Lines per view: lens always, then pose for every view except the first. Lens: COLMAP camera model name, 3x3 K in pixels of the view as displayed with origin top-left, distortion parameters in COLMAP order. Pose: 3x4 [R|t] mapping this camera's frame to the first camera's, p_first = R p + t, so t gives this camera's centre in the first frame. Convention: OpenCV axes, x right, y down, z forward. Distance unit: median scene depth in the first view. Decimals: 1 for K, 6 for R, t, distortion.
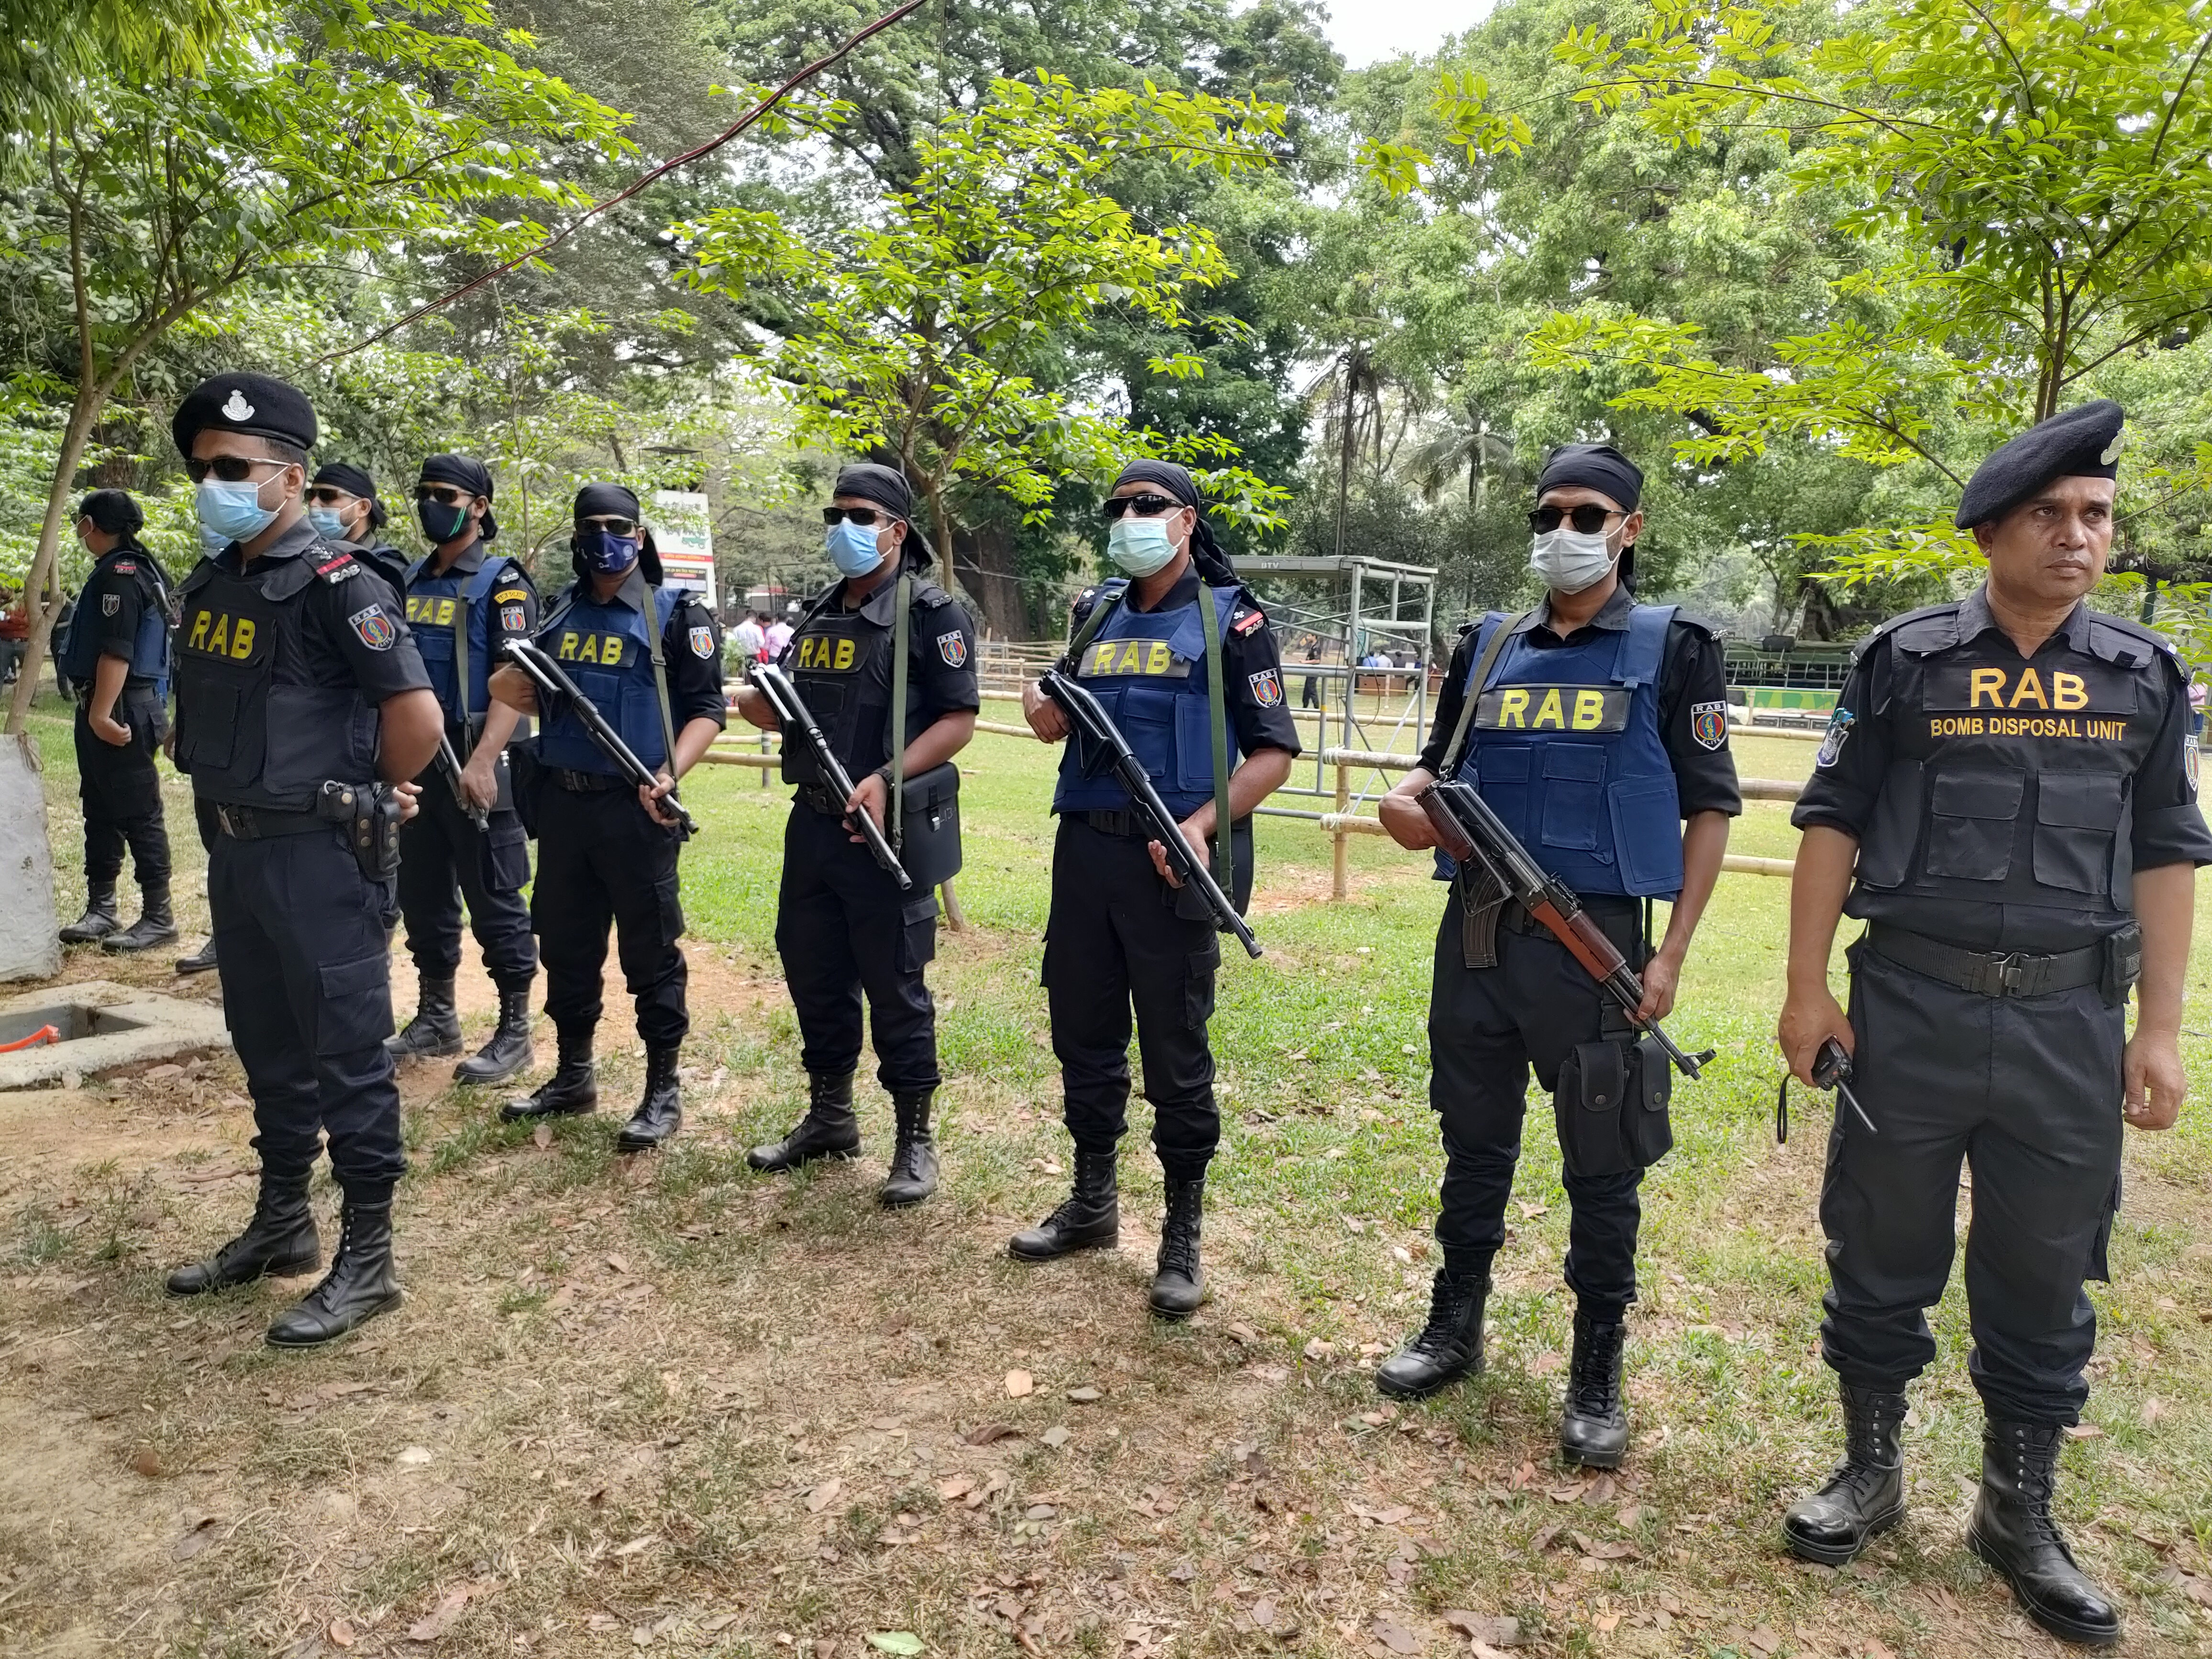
lens RADIAL K [[1608.6, 0, 1106.0], [0, 1608.6, 829.5], [0, 0, 1]] dist [0.082790, -0.123091]
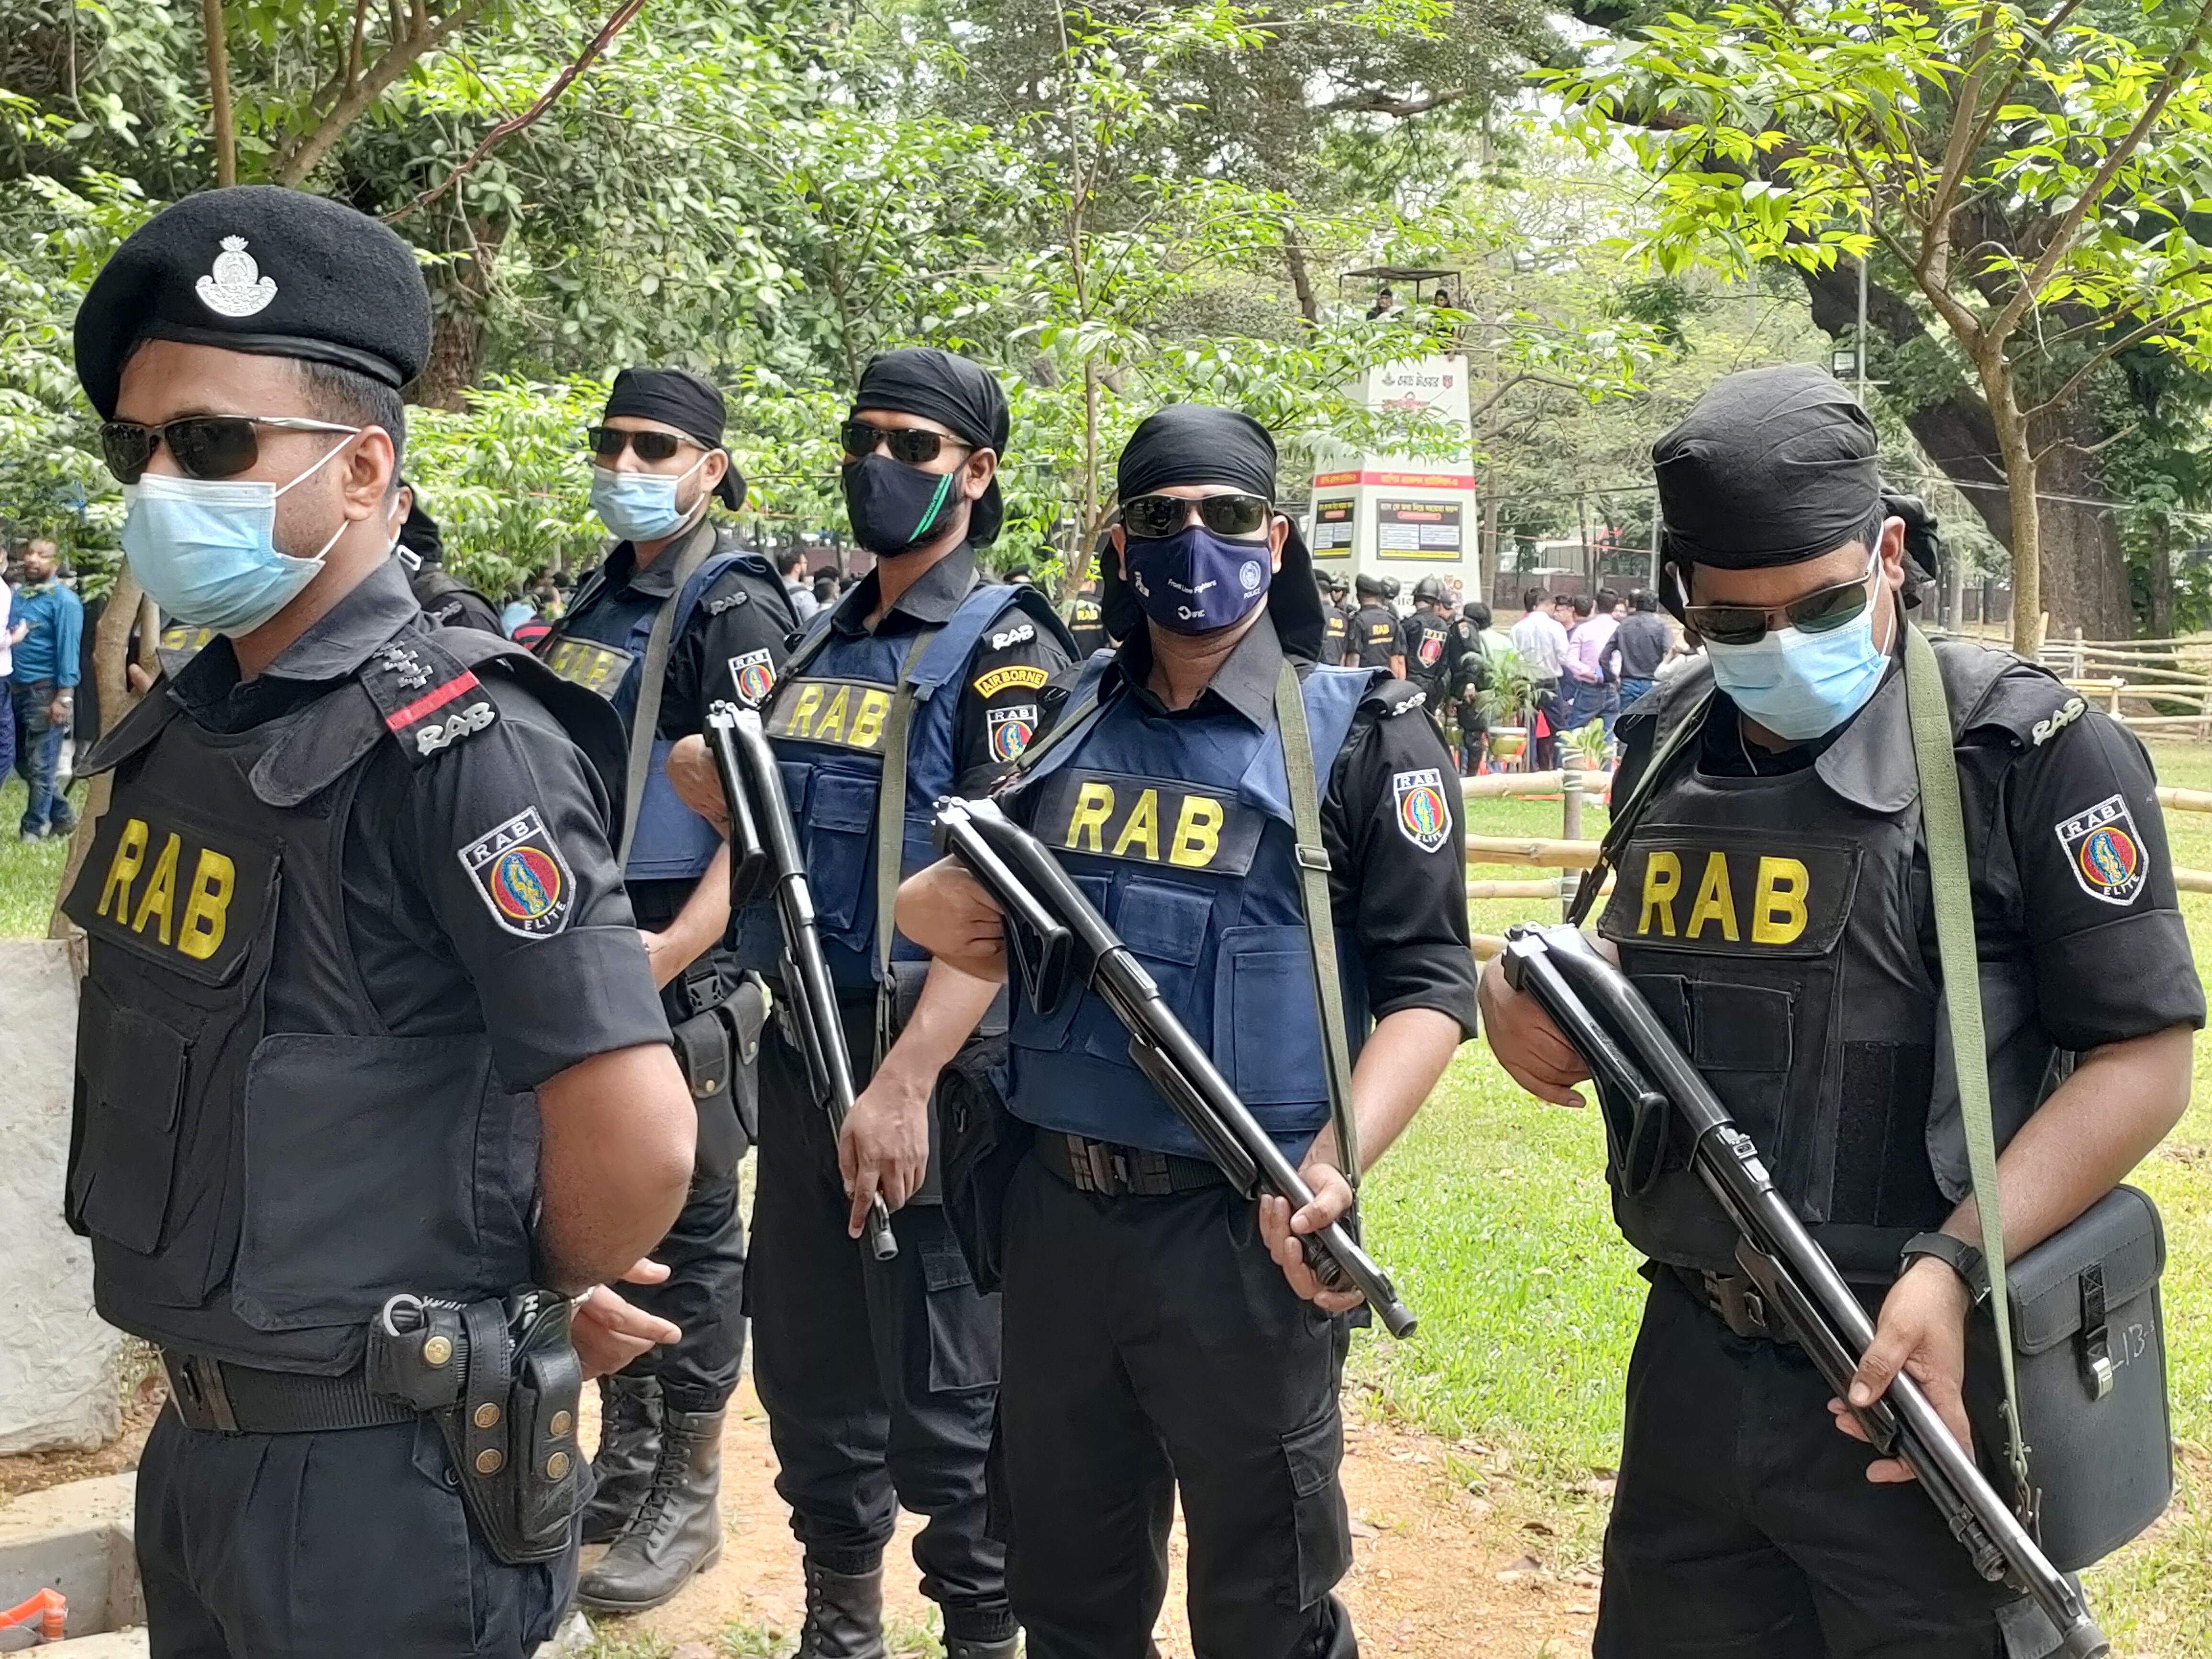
lens RADIAL K [[3255.9, 0, 1106.0], [0, 3255.9, 829.5], [0, 0, 1]] dist [0.039263, -0.123416]
pose [[0.939985, 0.011536, -0.341021, -0.042884], [-0.030609, 0.998250, -0.050603, -0.051341], [0.339841, 0.058004, 0.938693, 0.187243]]
